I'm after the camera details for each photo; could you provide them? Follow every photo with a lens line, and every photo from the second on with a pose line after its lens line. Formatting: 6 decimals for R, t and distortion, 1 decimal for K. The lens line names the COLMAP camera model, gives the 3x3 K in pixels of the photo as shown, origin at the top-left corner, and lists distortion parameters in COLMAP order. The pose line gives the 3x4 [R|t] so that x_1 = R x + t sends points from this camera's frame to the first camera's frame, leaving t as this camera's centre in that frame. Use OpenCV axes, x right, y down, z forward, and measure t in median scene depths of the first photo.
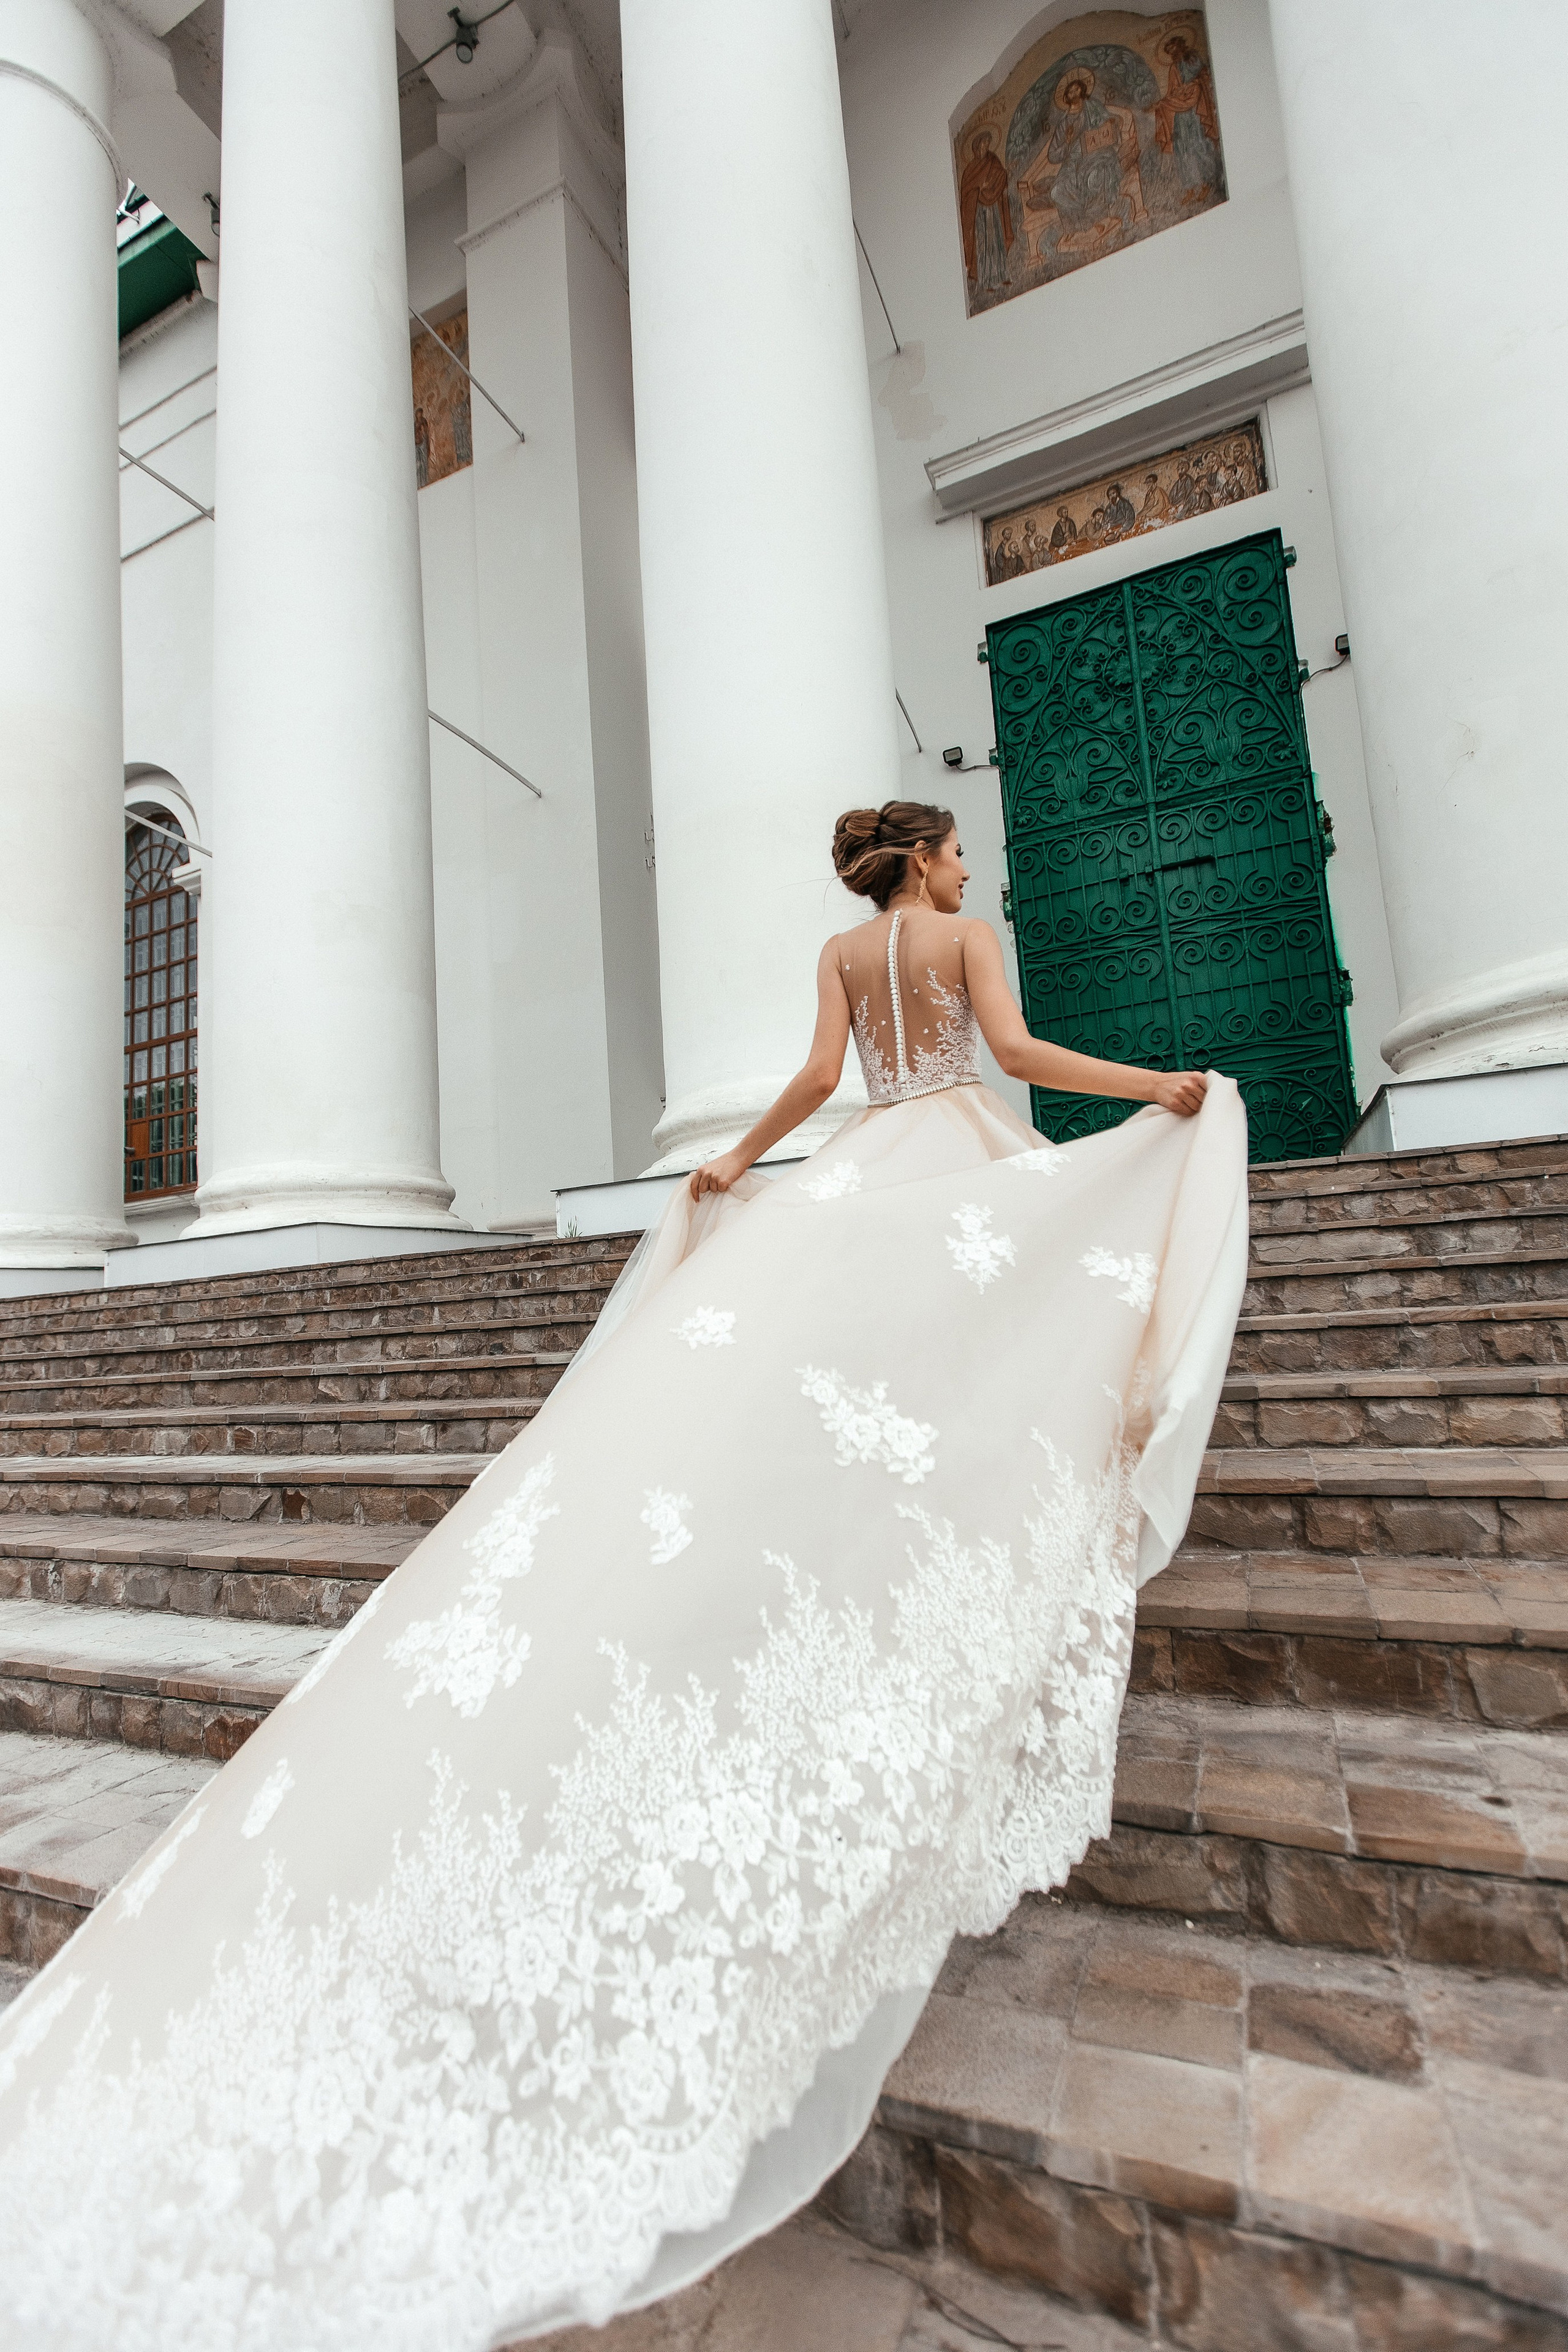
lens RADIAL K [[1099.8, 0, 774.6], [0, 1099.8, 1186.5], [0, 0, 1]] dist [0.012107, -0.005201]
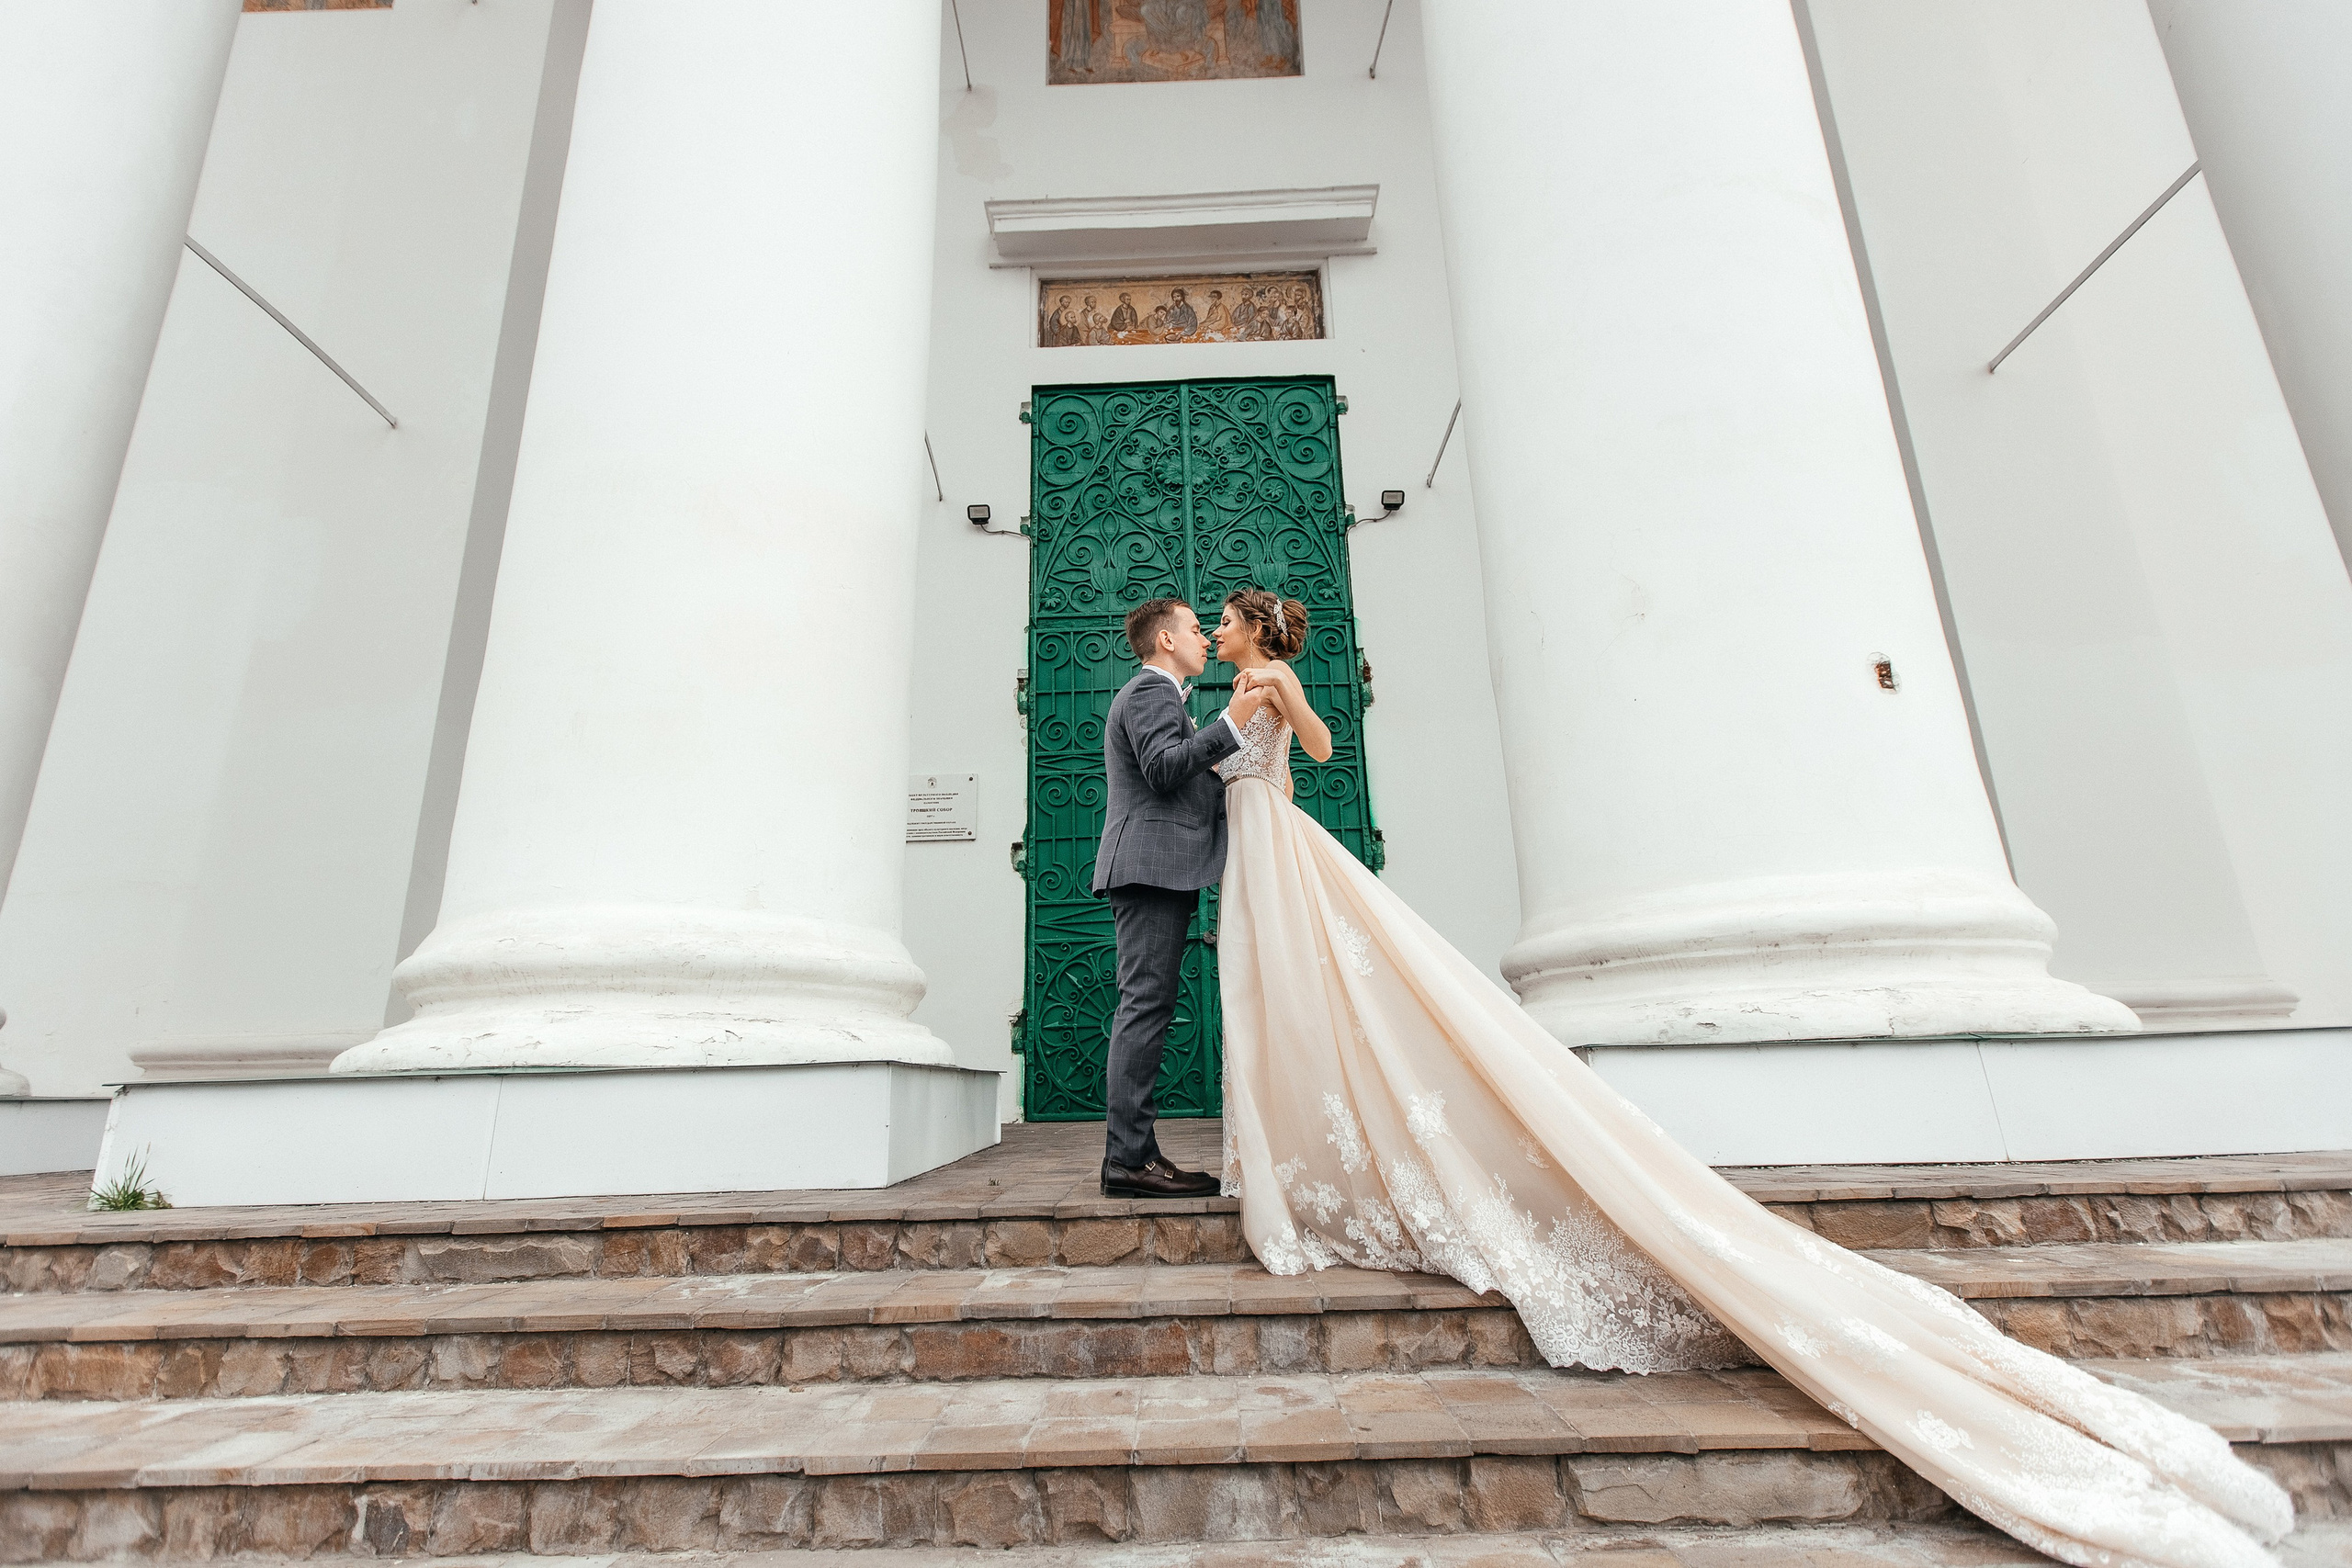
lens RADIAL K [[1099.7, 0, 1185.5], [0, 1099.7, 773.4], [0, 0, 1]] dist [0.012107, -0.005201]
pose [[0.914186, 0.150984, 0.376123, 0.019987], [-0.082307, 0.977844, -0.192476, -0.048027], [-0.396850, 0.145002, 0.906358, 0.207524]]
